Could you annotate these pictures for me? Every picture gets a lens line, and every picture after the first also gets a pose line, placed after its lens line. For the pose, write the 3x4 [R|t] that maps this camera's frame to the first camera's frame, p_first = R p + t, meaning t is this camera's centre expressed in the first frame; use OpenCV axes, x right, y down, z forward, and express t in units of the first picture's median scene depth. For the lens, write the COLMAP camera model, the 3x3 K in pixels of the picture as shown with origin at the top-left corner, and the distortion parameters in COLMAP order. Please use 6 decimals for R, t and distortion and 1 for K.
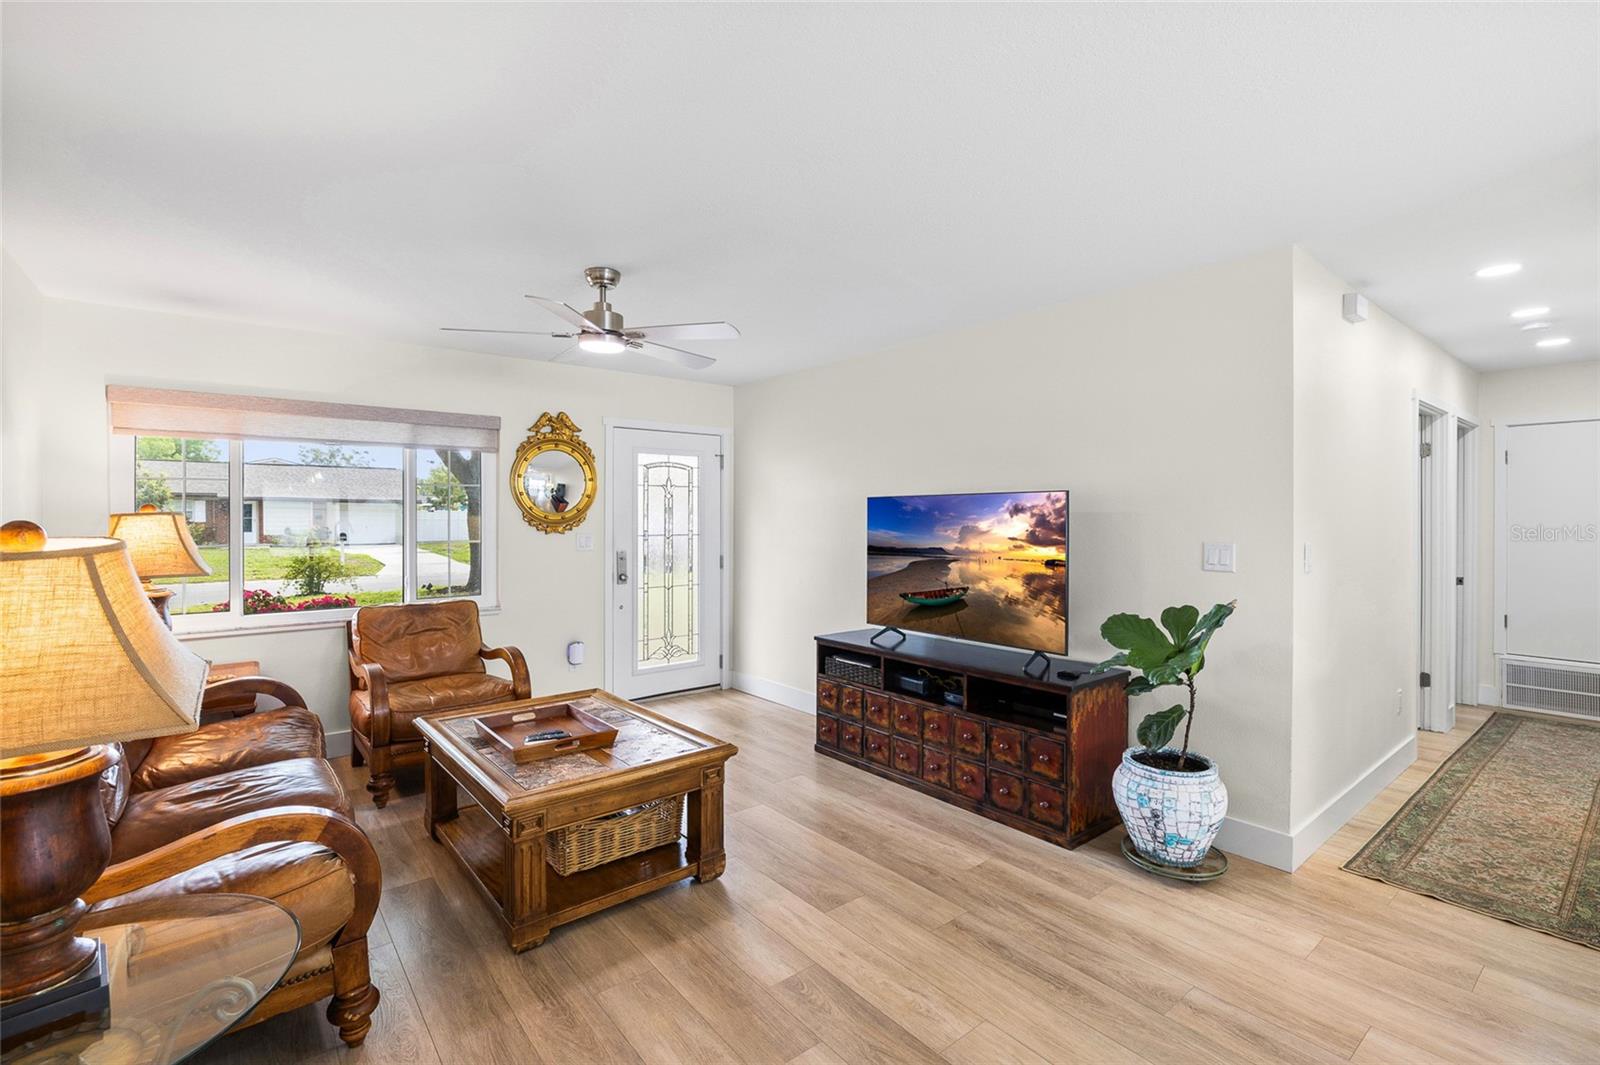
lens RADIAL K [[721.0, 0, 795.9], [0, 721.0, 521.8], [0, 0, 1]] dist [-0.003562, -0.000062]
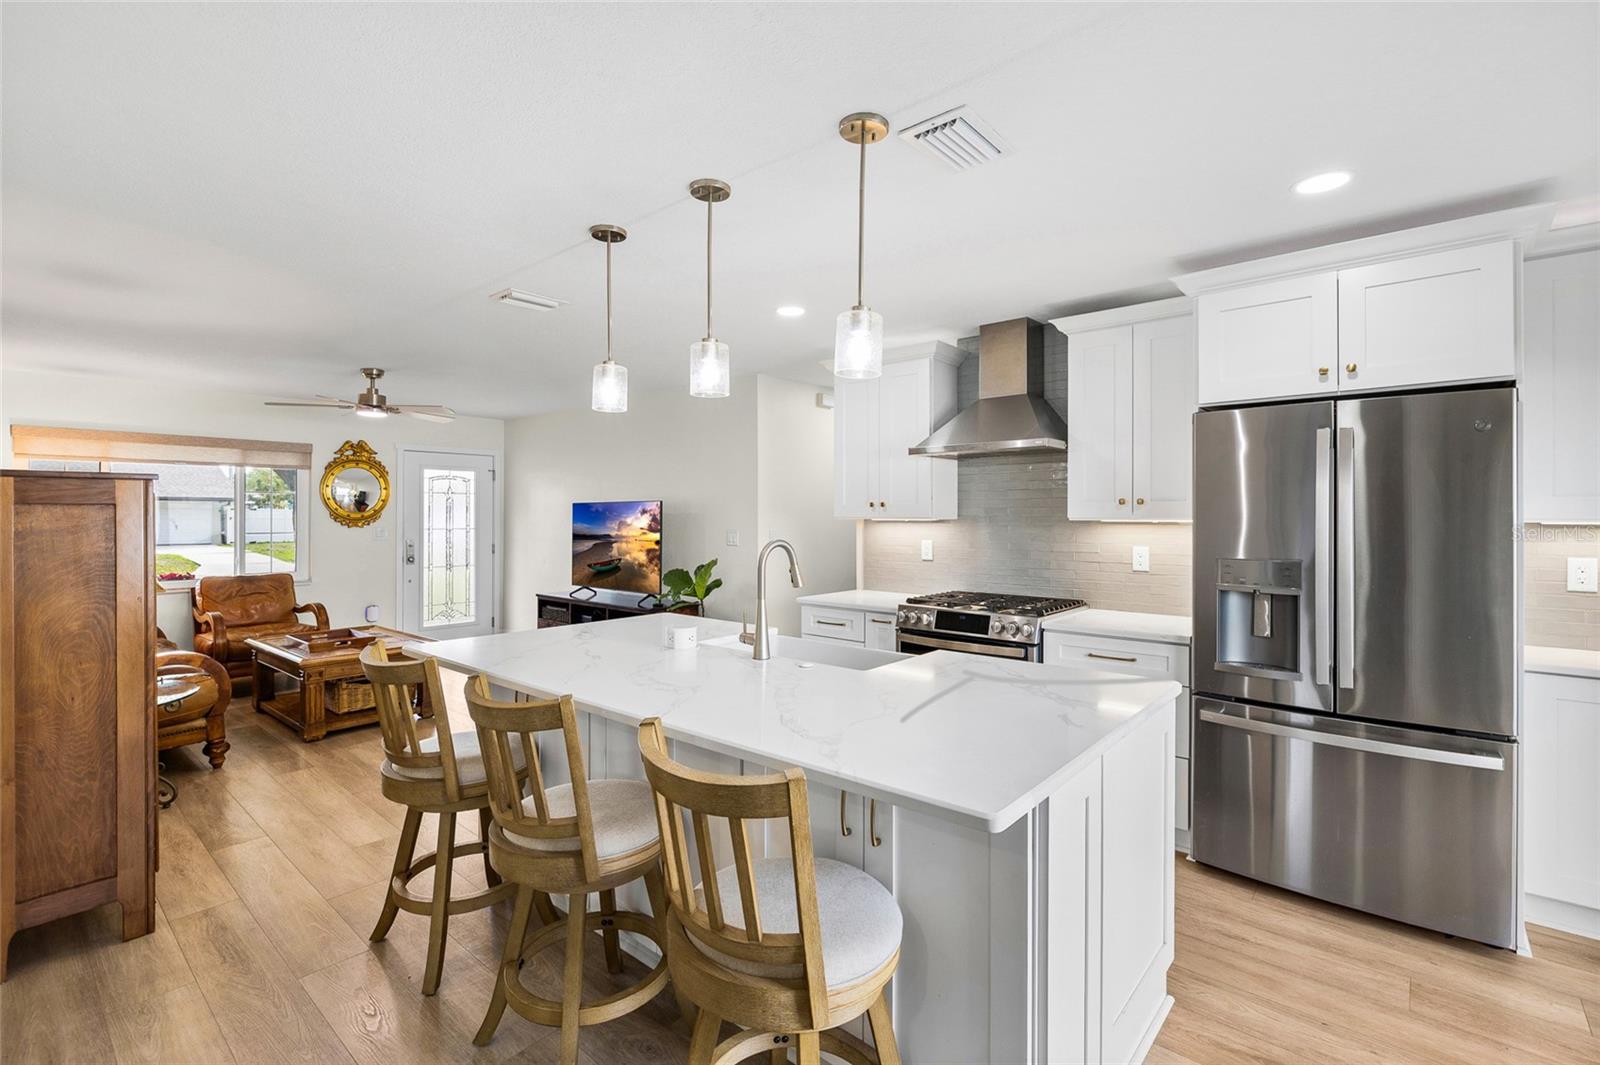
lens RADIAL K [[721.0, 0, 800.9], [0, 721.0, 515.0], [0, 0, 1]] dist [-0.003562, -0.000062]
pose [[0.983423, 0.001233, 0.181322, 0.346954], [0.000239, 0.999967, -0.008099, 0.005250], [-0.181326, 0.008008, 0.983390, -0.702648]]
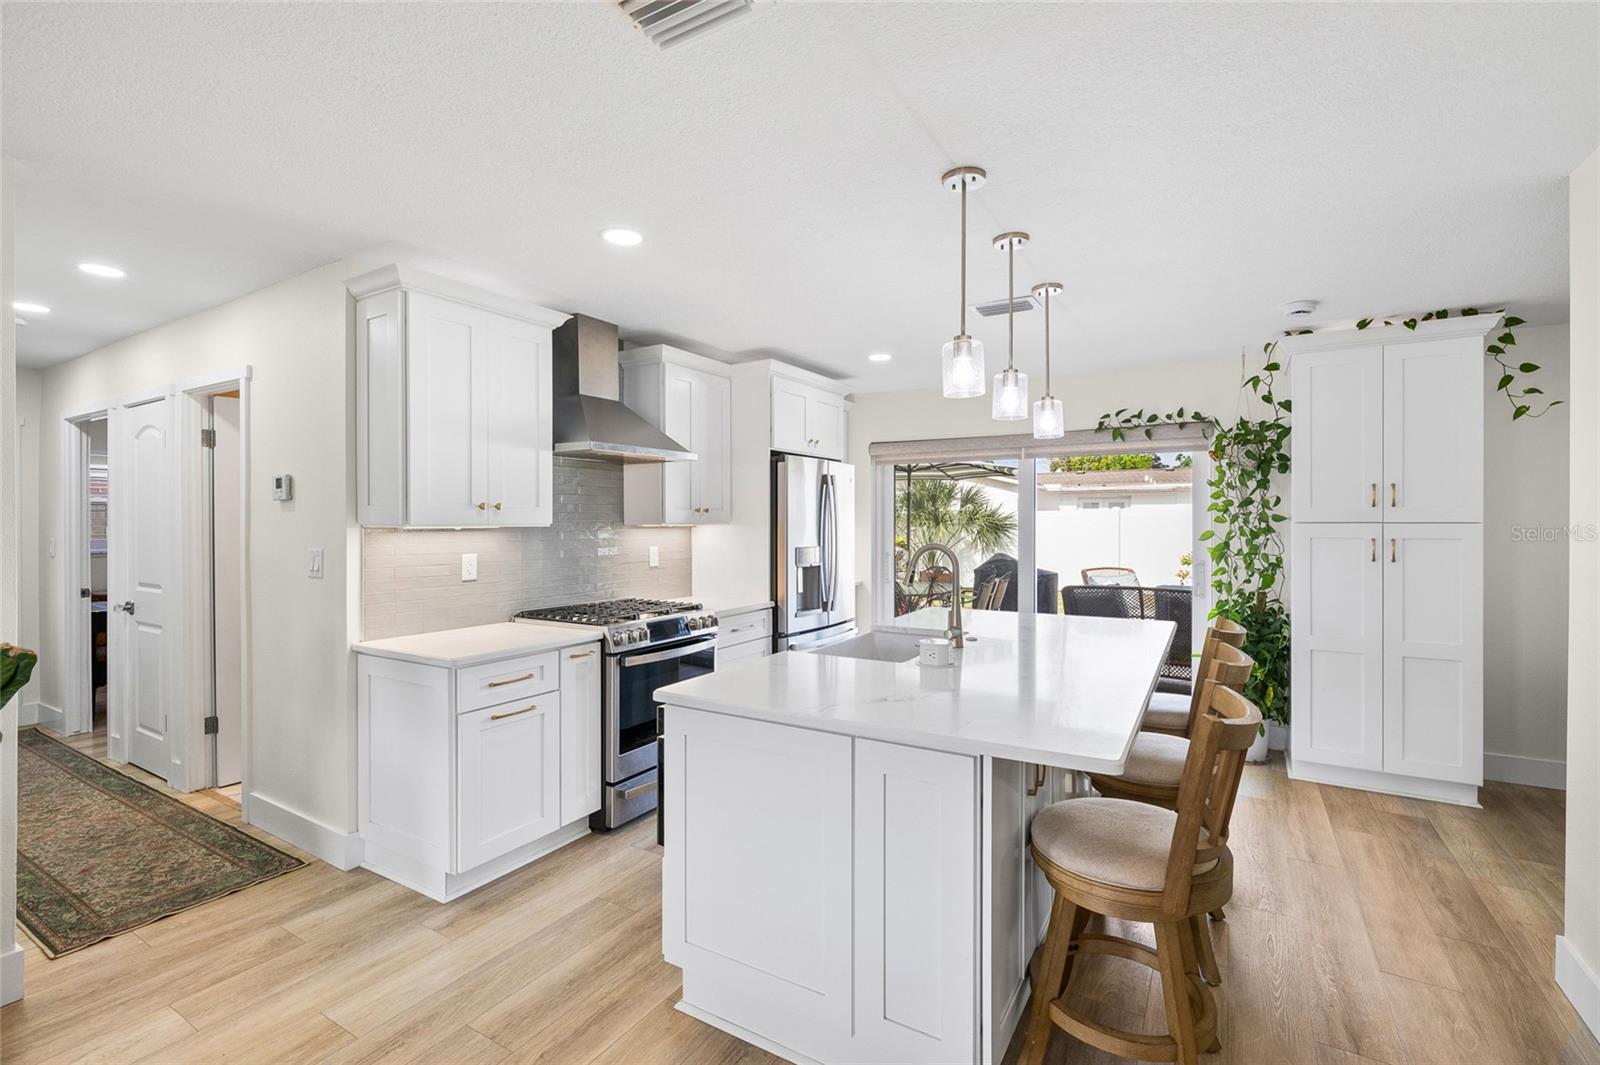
lens RADIAL K [[721.0, 0, 802.6], [0, 721.0, 523.9], [0, 0, 1]] dist [-0.003562, -0.000062]
pose [[-0.347910, -0.005352, 0.937513, -0.218757], [0.007394, 0.999937, 0.008452, -0.005216], [-0.937499, 0.009873, -0.347848, 0.366594]]
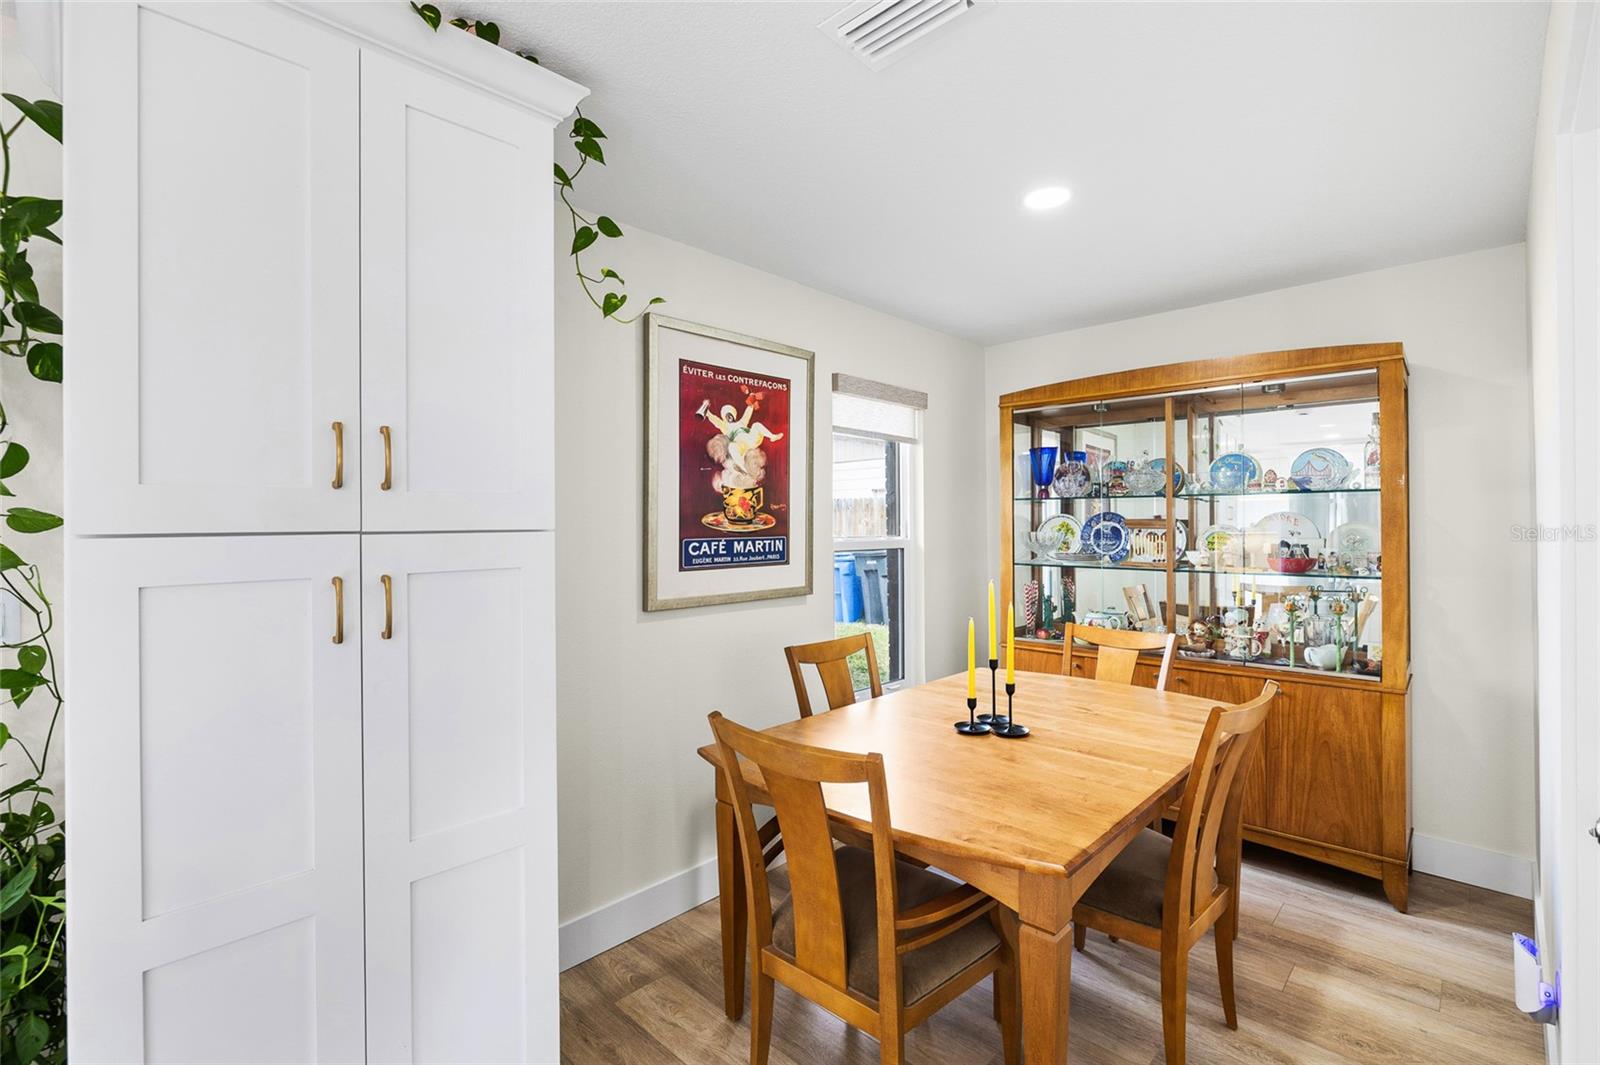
lens RADIAL K [[721.0, 0, 799.8], [0, 721.0, 521.2], [0, 0, 1]] dist [-0.003562, -0.000062]
pose [[-0.991994, 0.003606, -0.126231, 0.259885], [0.002688, 0.999969, 0.007446, -0.000345], [0.126253, 0.007047, -0.991973, -0.342670]]
